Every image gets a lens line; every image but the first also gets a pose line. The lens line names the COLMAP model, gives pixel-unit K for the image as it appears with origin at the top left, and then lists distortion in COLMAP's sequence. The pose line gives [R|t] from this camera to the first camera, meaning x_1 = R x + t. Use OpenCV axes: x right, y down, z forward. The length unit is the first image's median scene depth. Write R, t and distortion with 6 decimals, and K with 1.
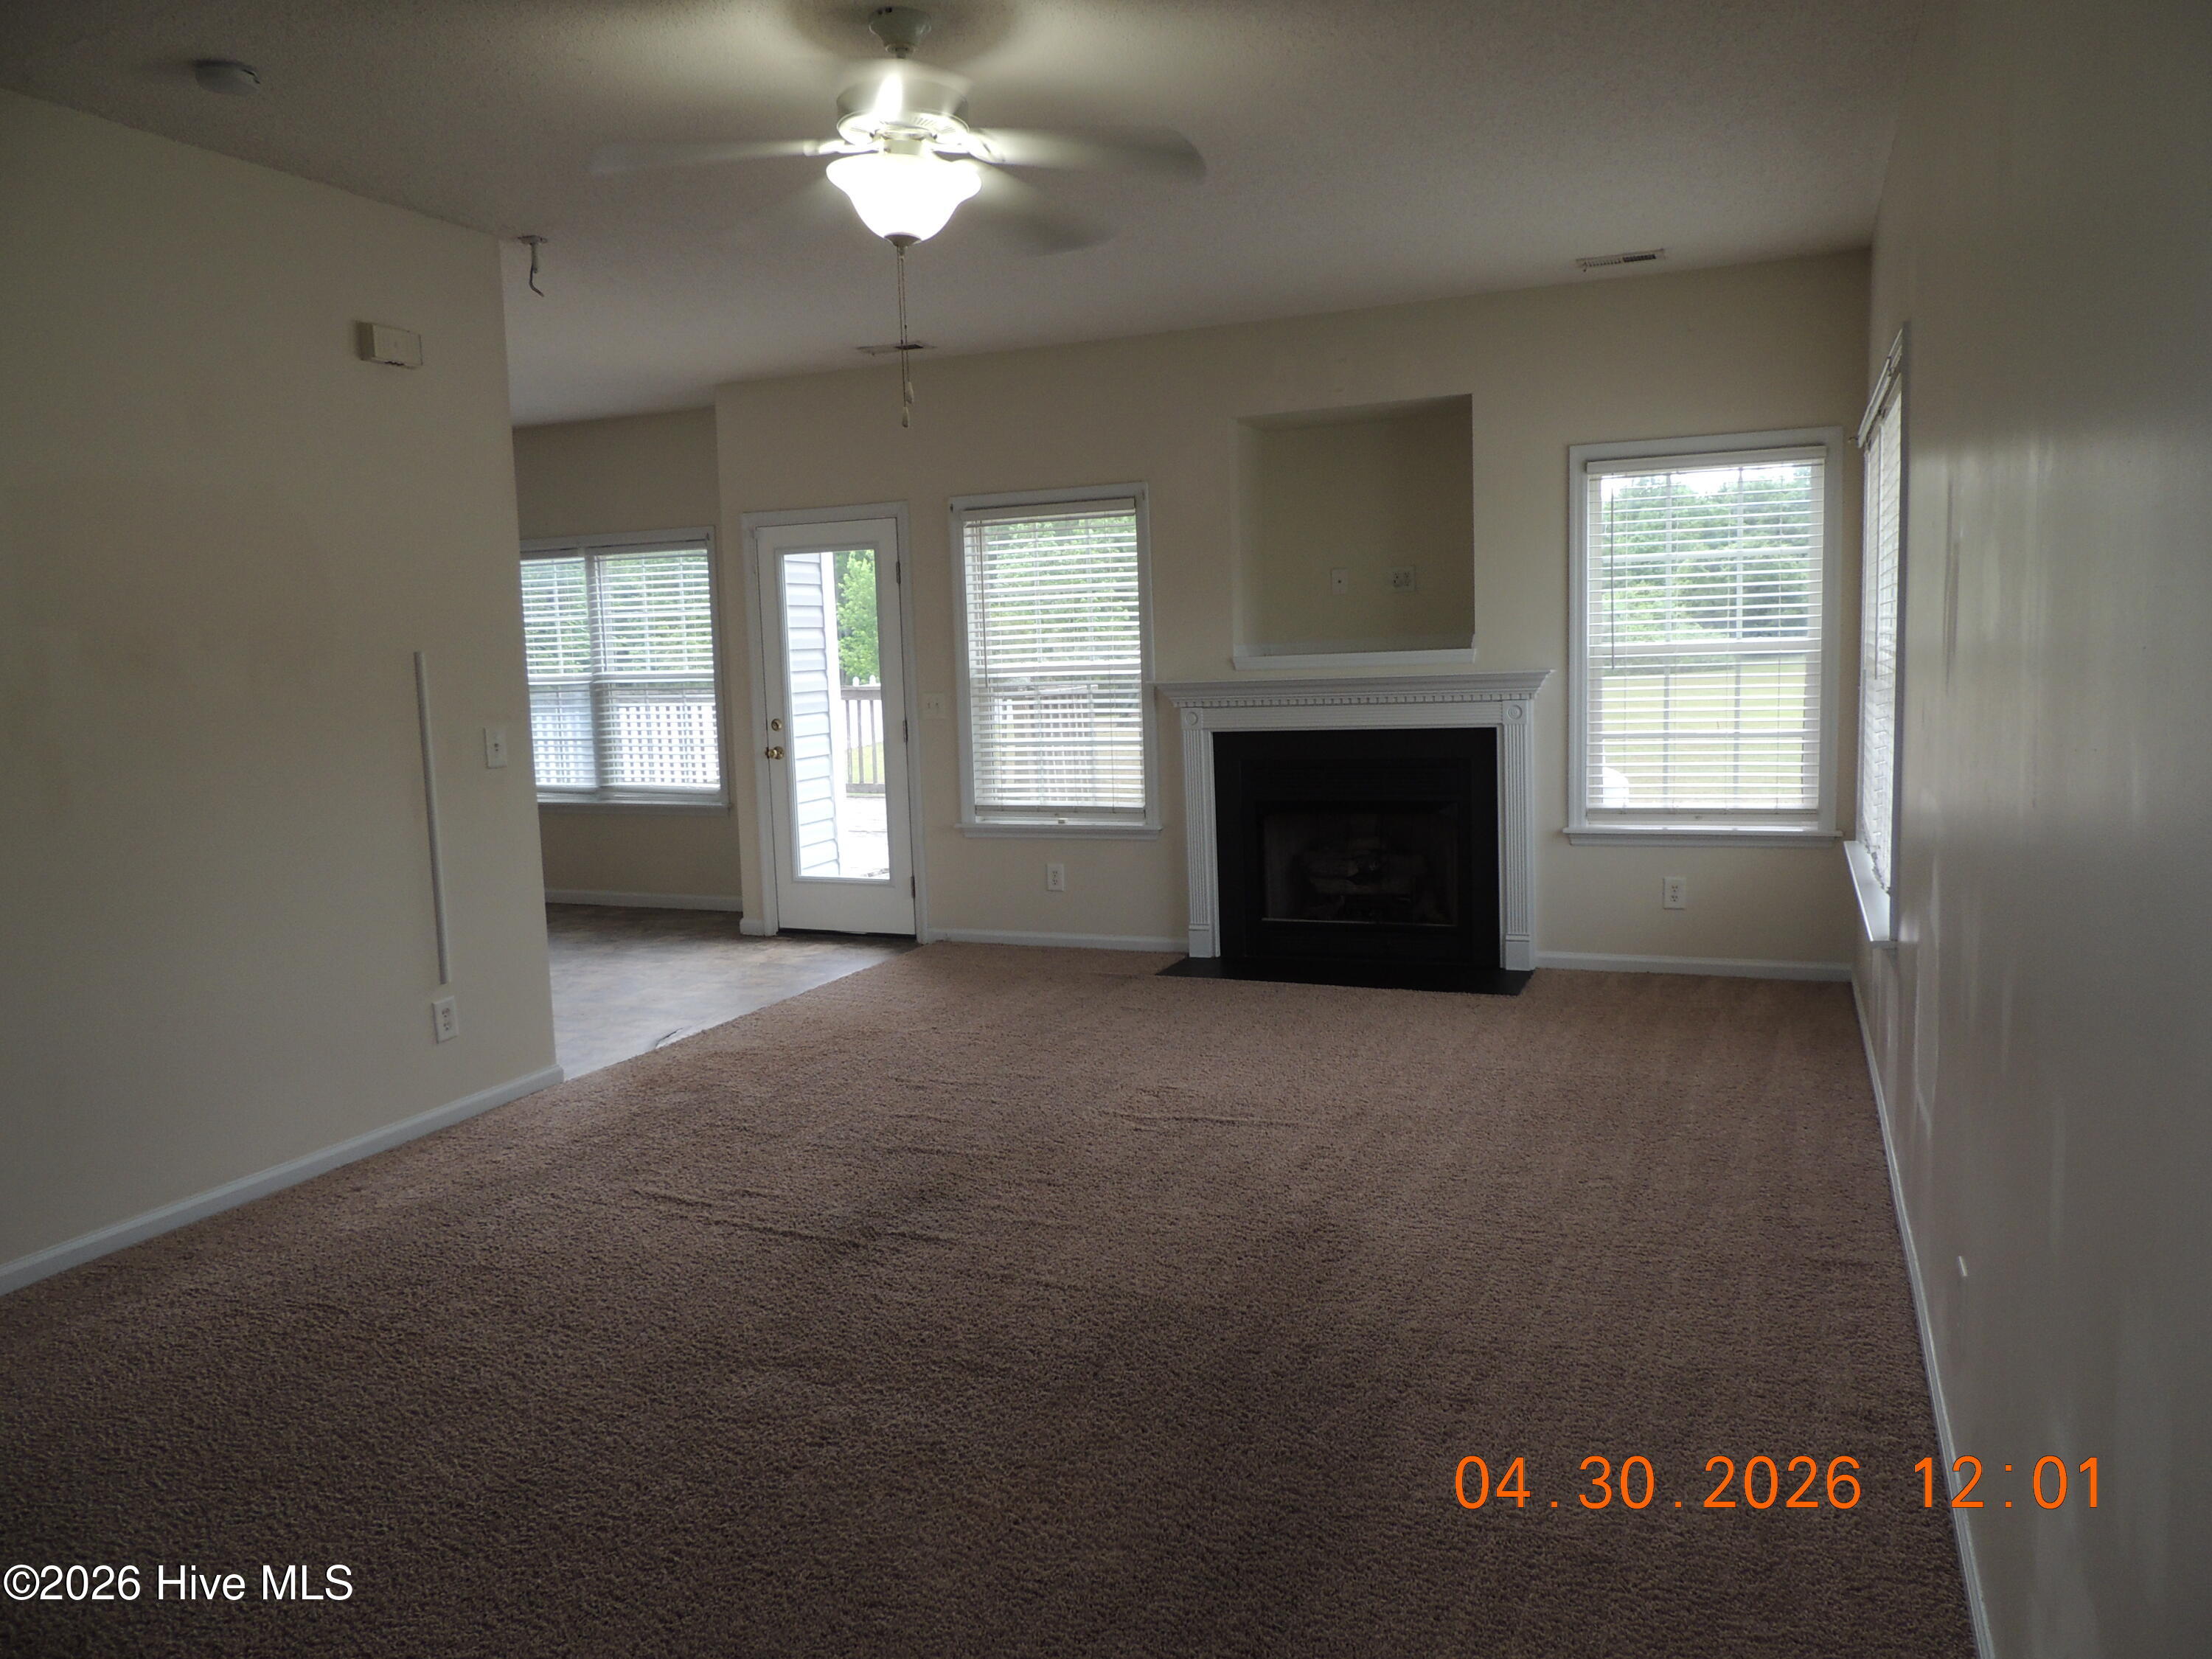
lens RADIAL K [[1585.1, 0, 1063.7], [0, 1585.1, 818.5], [0, 0, 1]] dist [-0.028075, 0.011564]
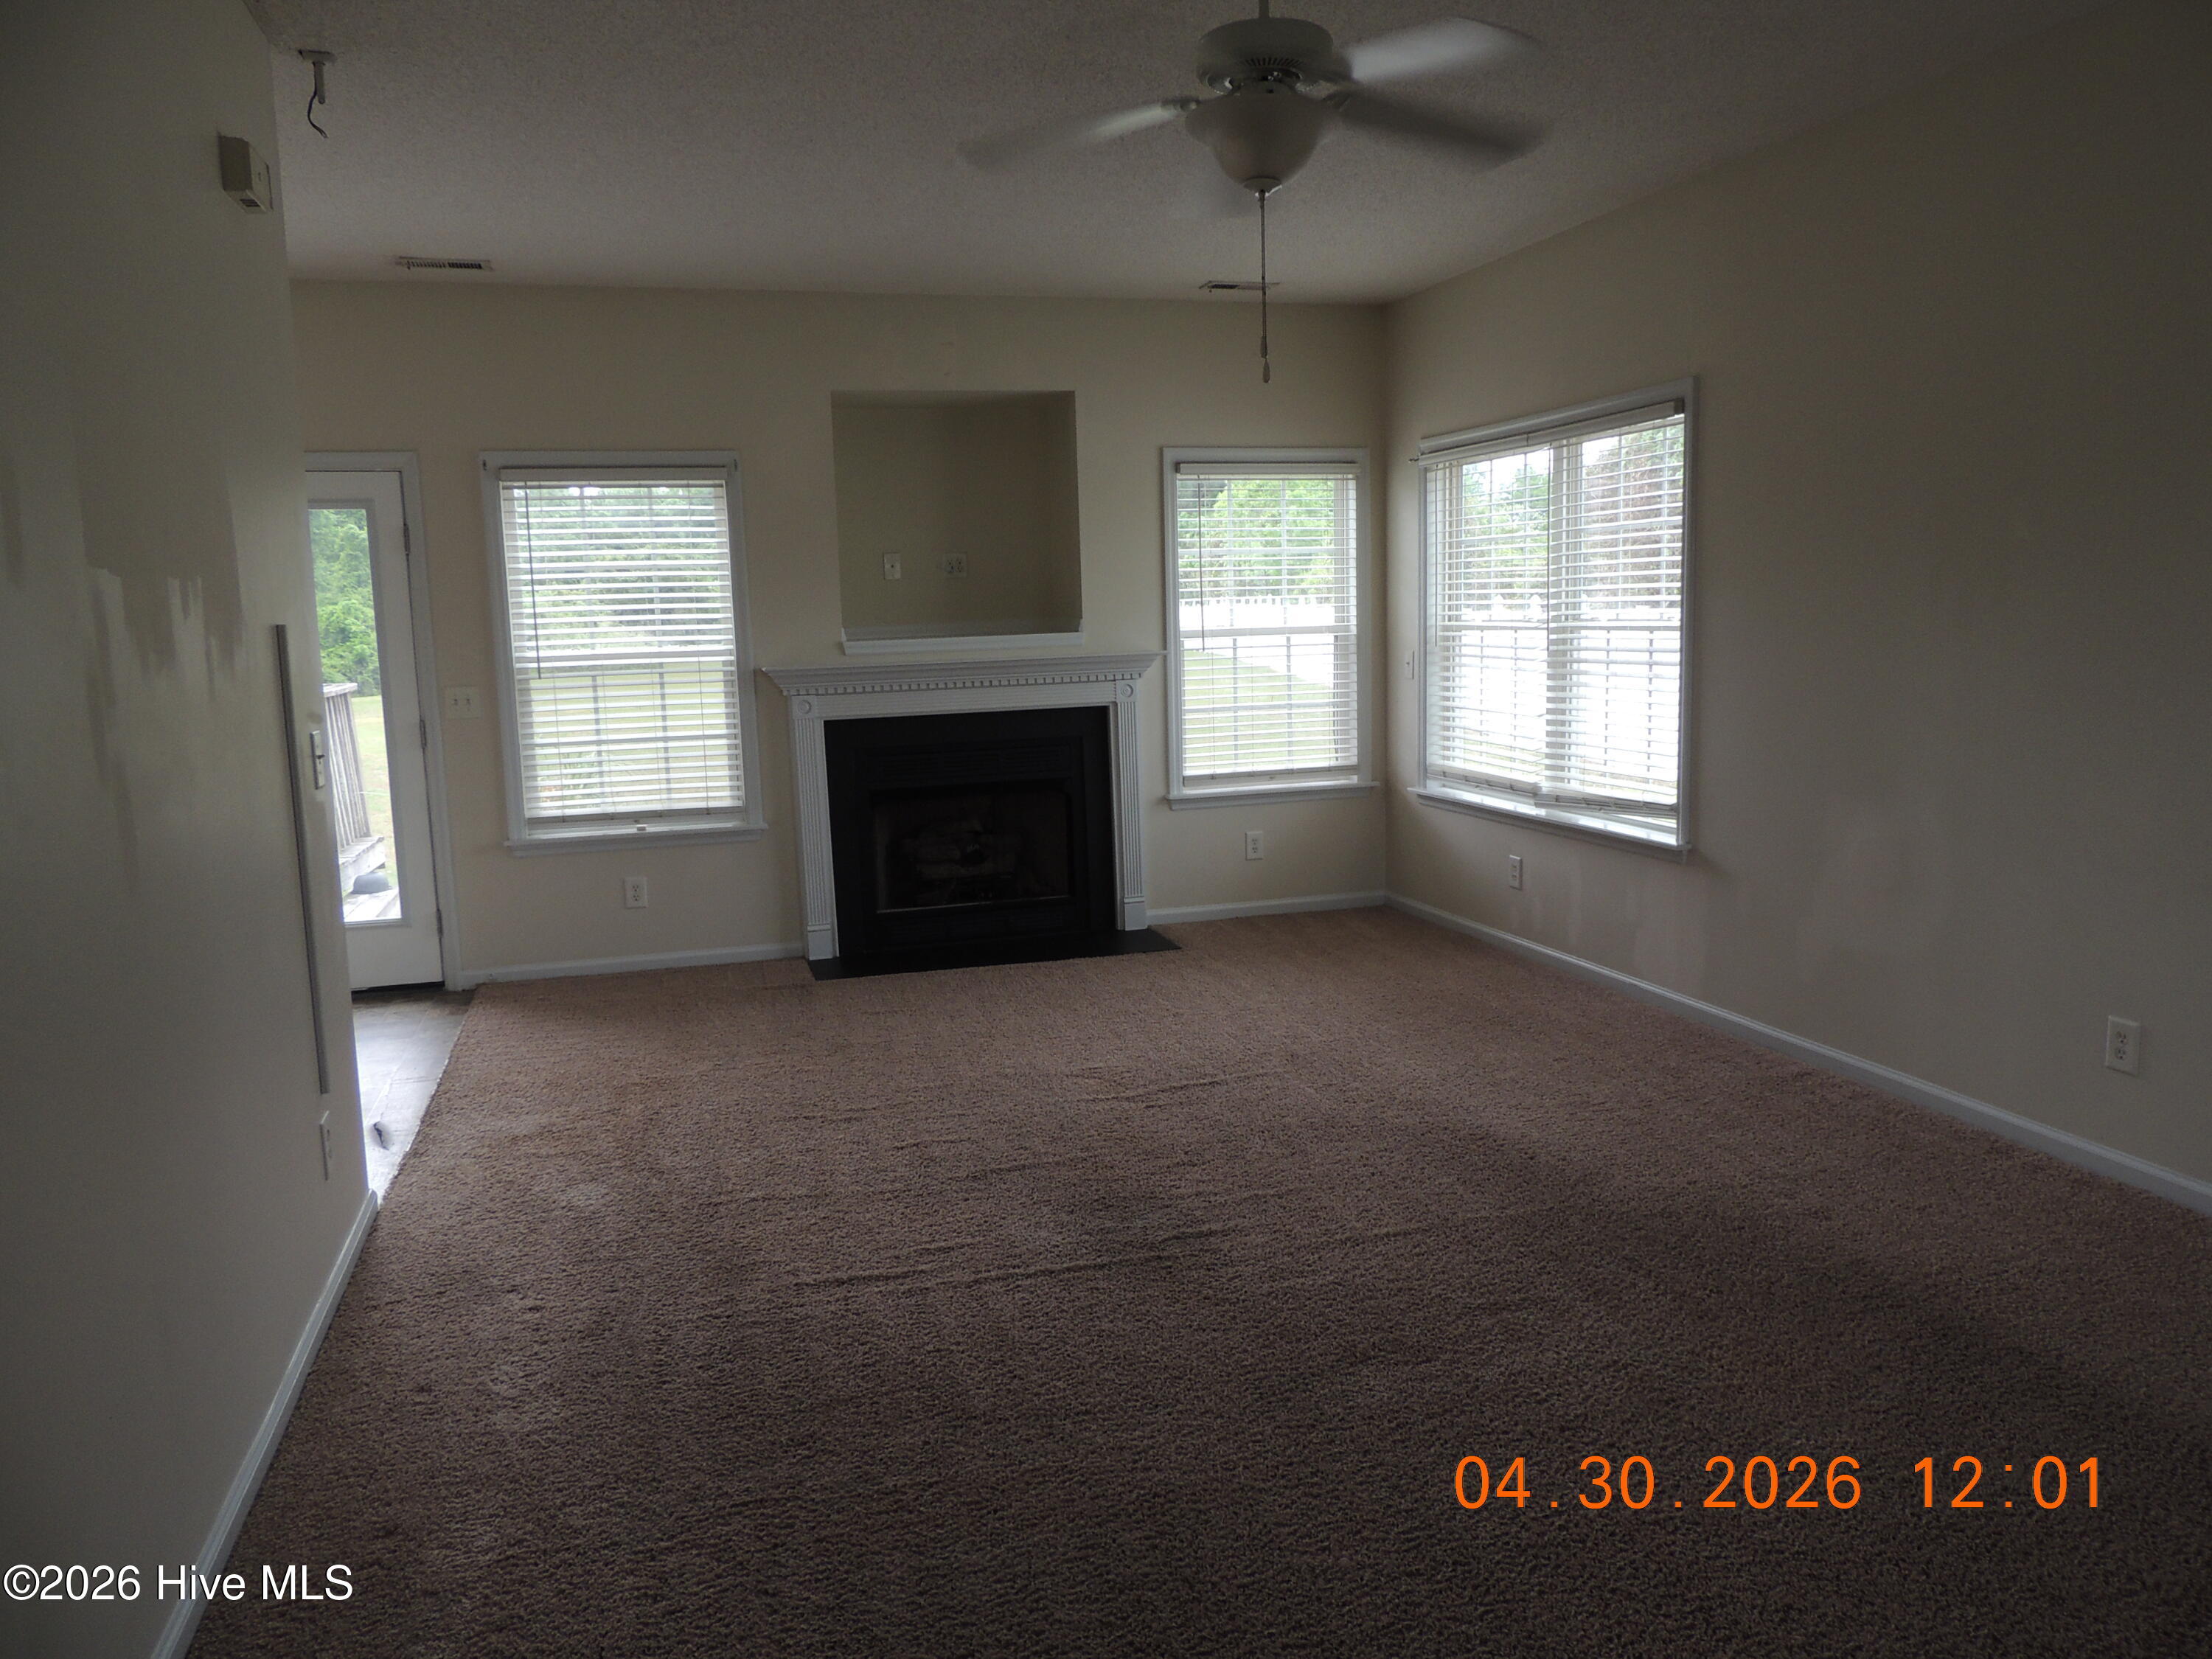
lens RADIAL K [[1585.1, 0, 1100.2], [0, 1585.1, 827.3], [0, 0, 1]] dist [-0.028075, 0.011564]
pose [[0.764363, -0.072118, 0.640740, -0.393291], [0.072695, 0.997028, 0.025499, -0.003064], [-0.640675, 0.027088, 0.767334, 0.168553]]
